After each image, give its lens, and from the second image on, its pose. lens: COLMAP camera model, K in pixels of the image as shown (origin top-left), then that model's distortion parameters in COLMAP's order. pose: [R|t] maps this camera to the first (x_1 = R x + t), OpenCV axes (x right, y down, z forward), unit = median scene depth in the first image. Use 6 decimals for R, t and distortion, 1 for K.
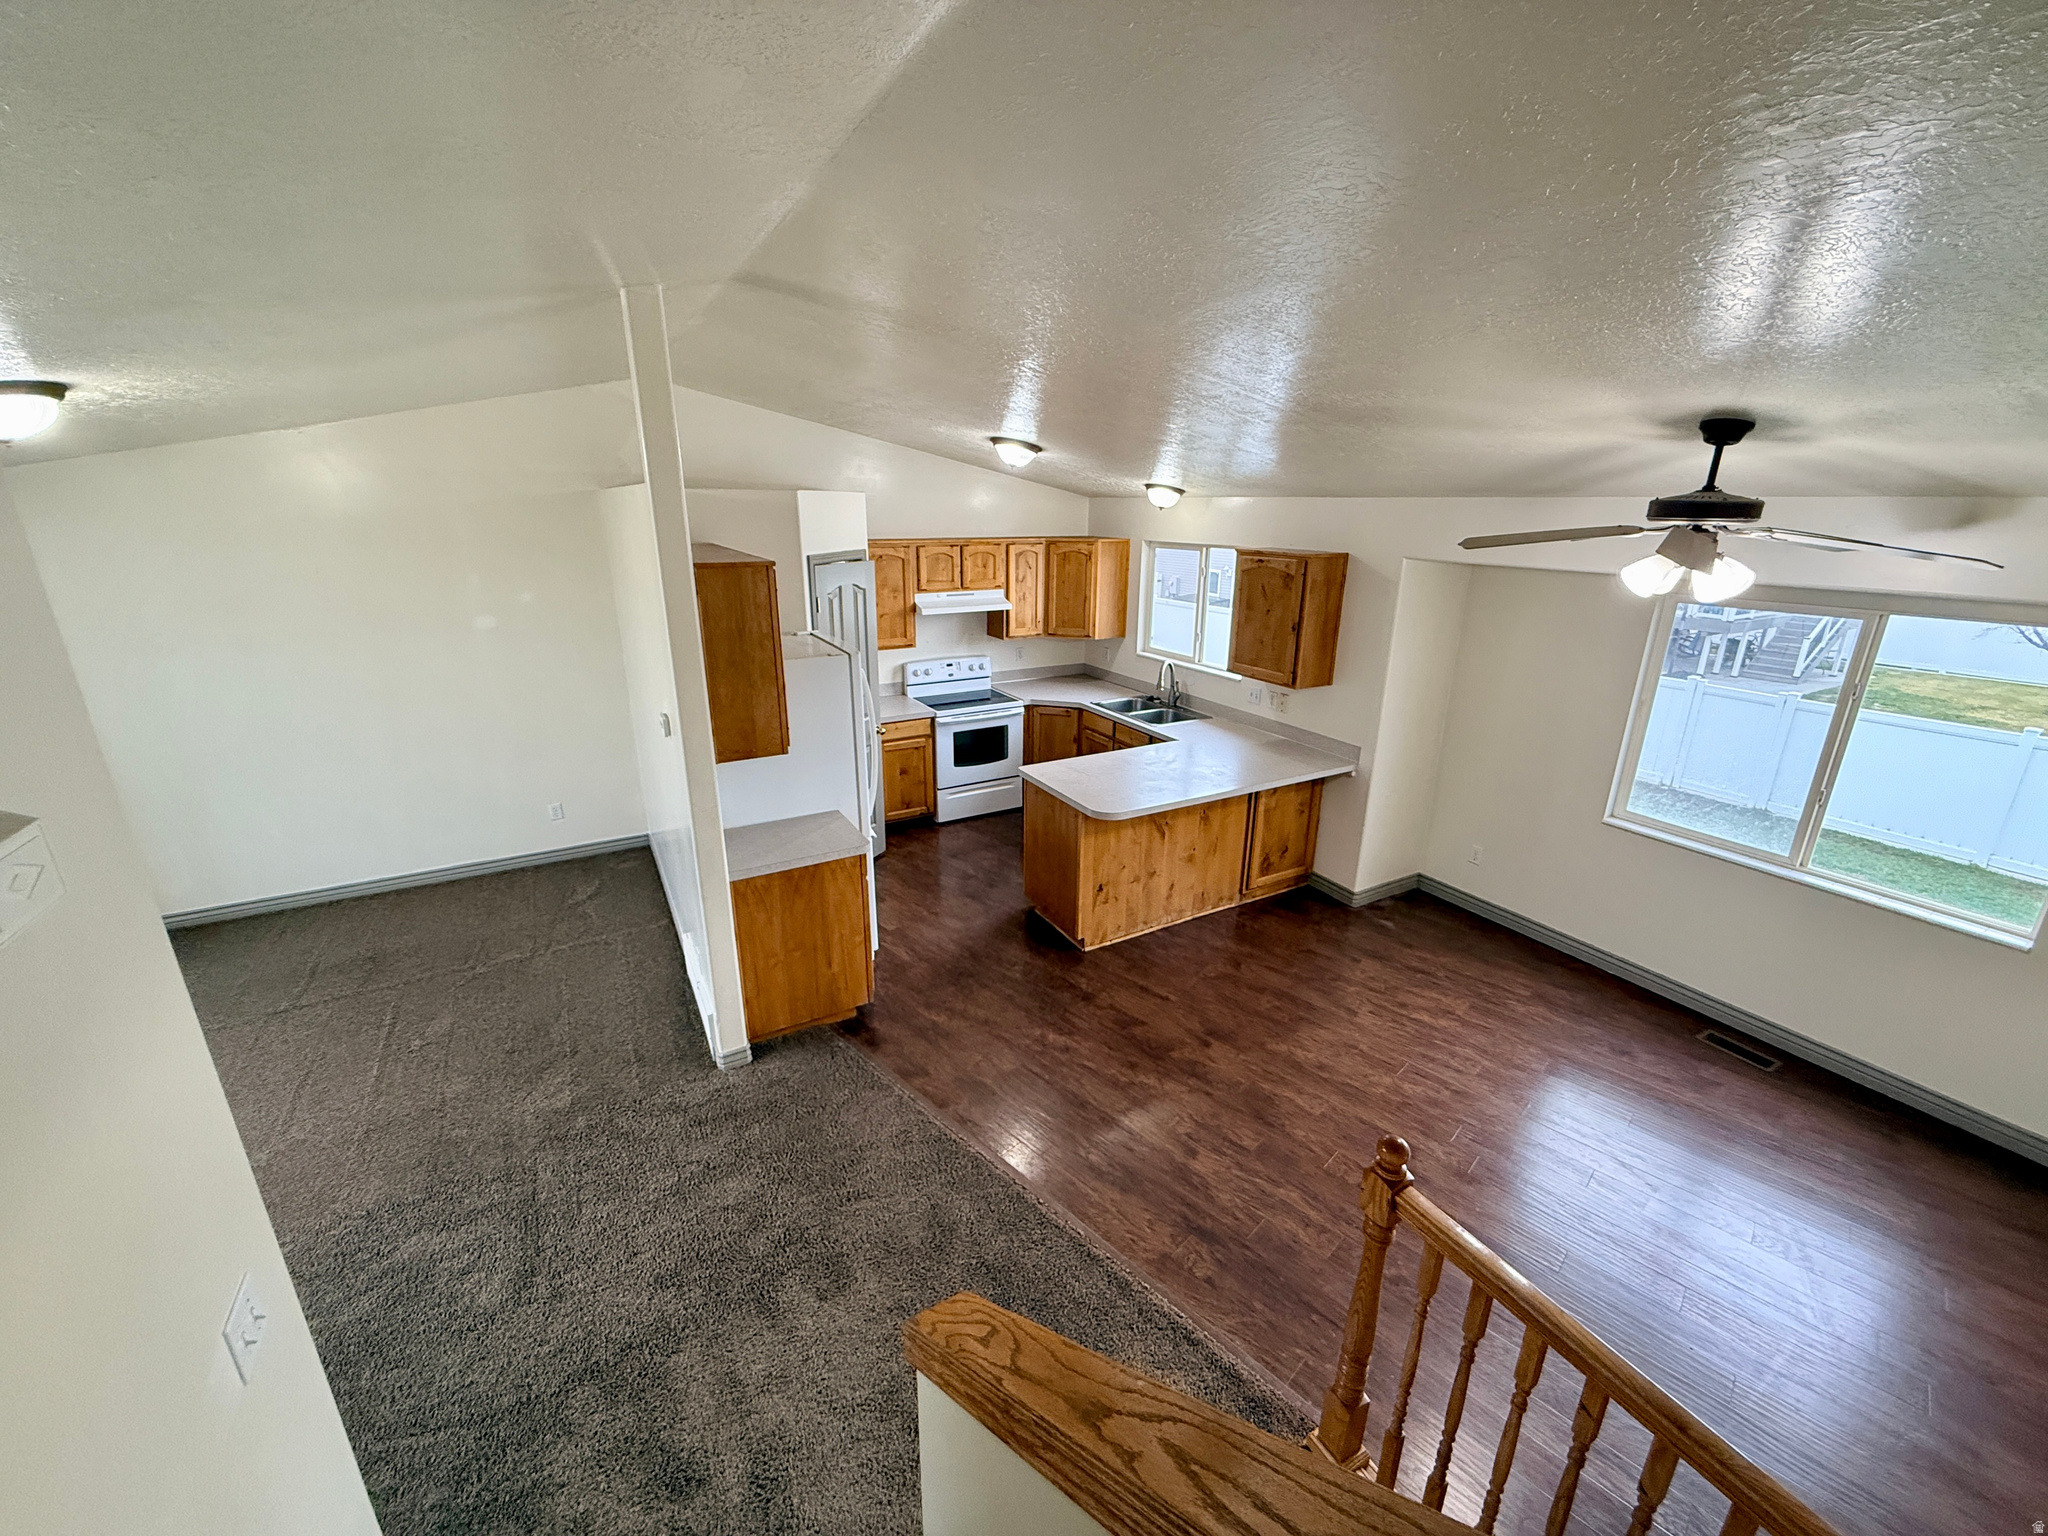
lens RADIAL K [[812.3, 0, 1020.3], [0, 812.3, 763.8], [0, 0, 1]] dist [-0.001810, -0.000033]
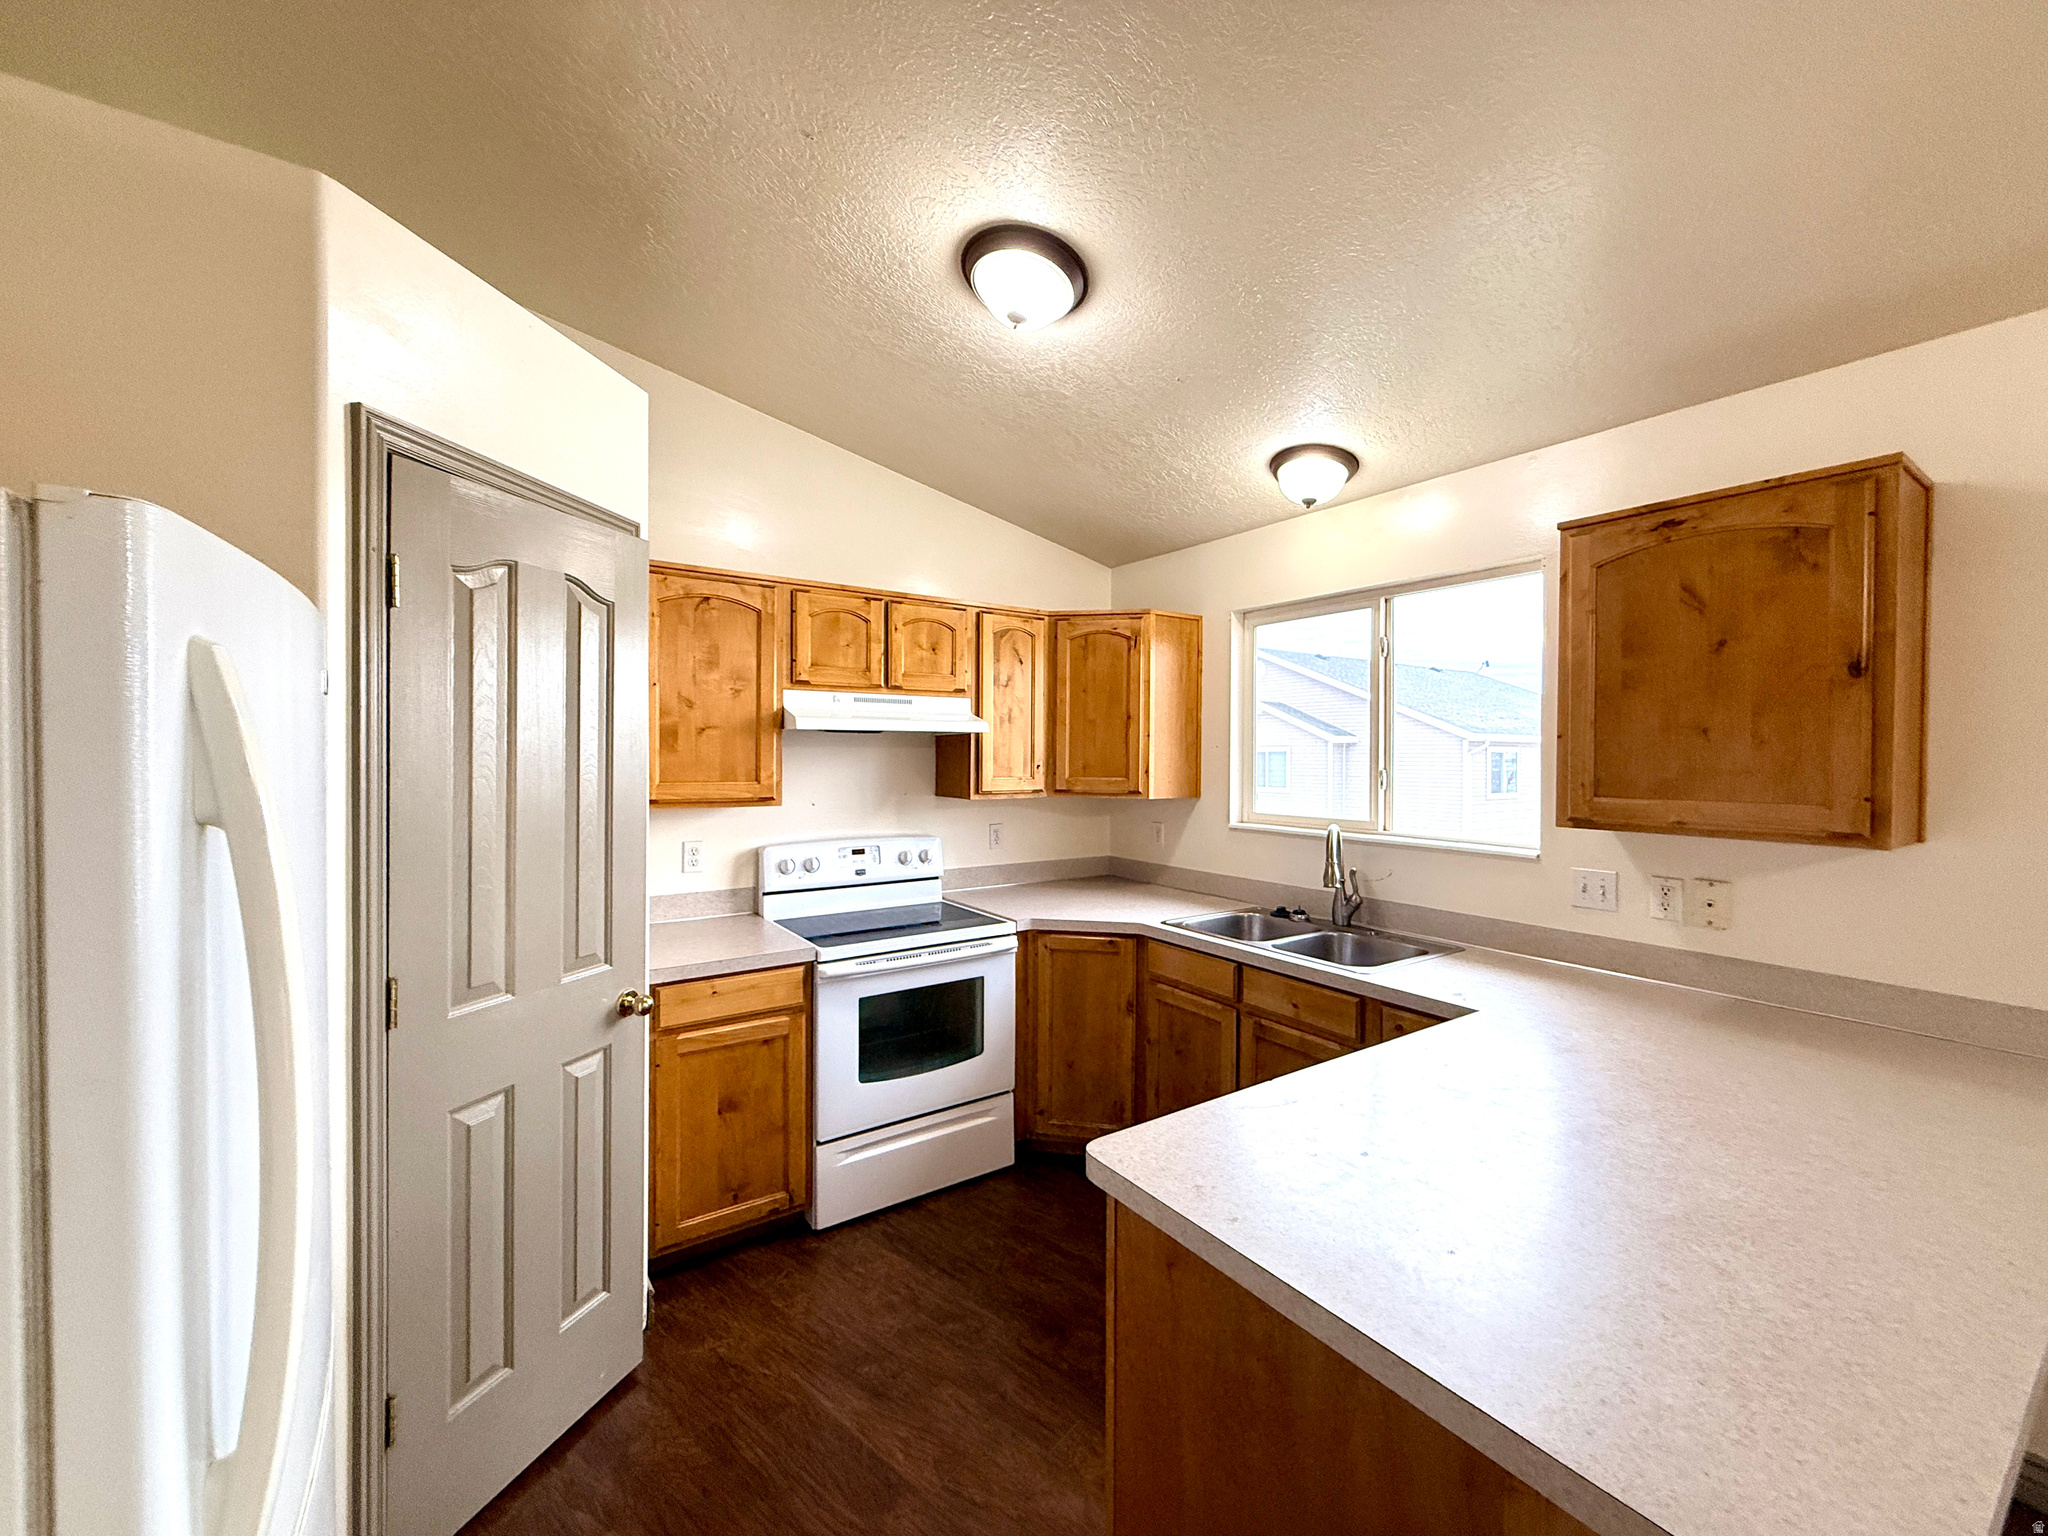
lens RADIAL K [[812.3, 0, 1020.3], [0, 812.3, 763.8], [0, 0, 1]] dist [-0.001810, -0.000033]
pose [[0.996134, -0.002098, 0.087824, -0.035642], [0.027669, 0.956327, -0.290987, -0.029908], [-0.083378, 0.292291, 0.952688, 0.553574]]
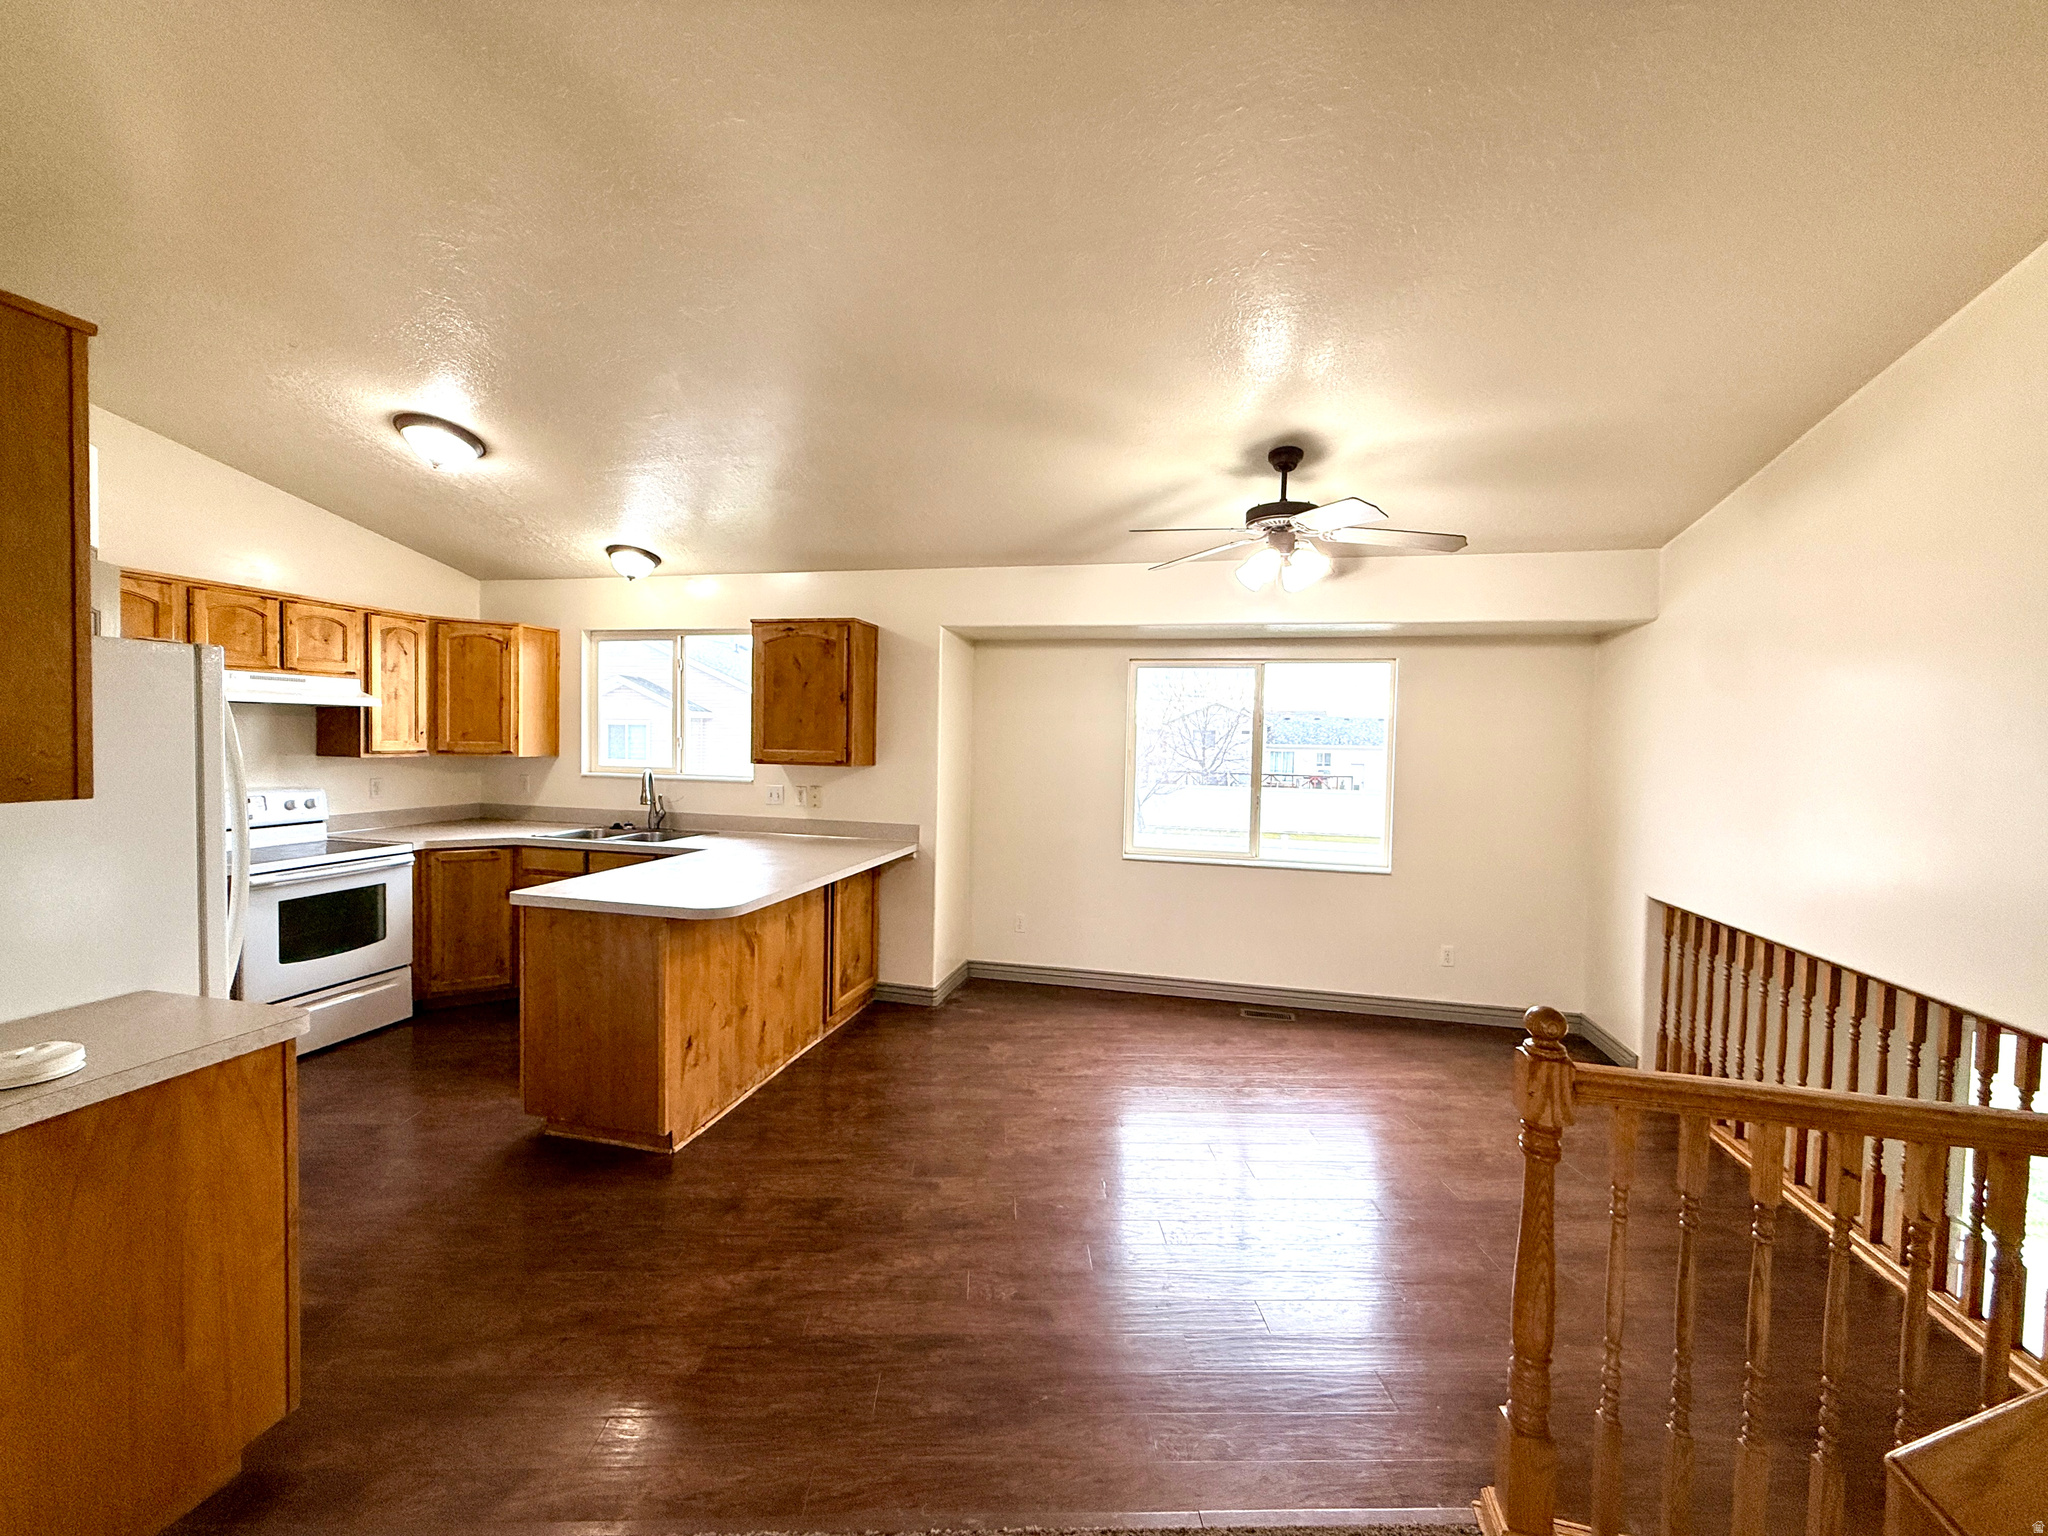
lens RADIAL K [[812.3, 0, 1020.3], [0, 812.3, 763.8], [0, 0, 1]] dist [-0.001810, -0.000033]
pose [[0.676674, -0.016986, 0.736087, -0.148906], [0.207688, 0.963540, -0.168690, 0.073844], [-0.706384, 0.267024, 0.655530, 0.225949]]
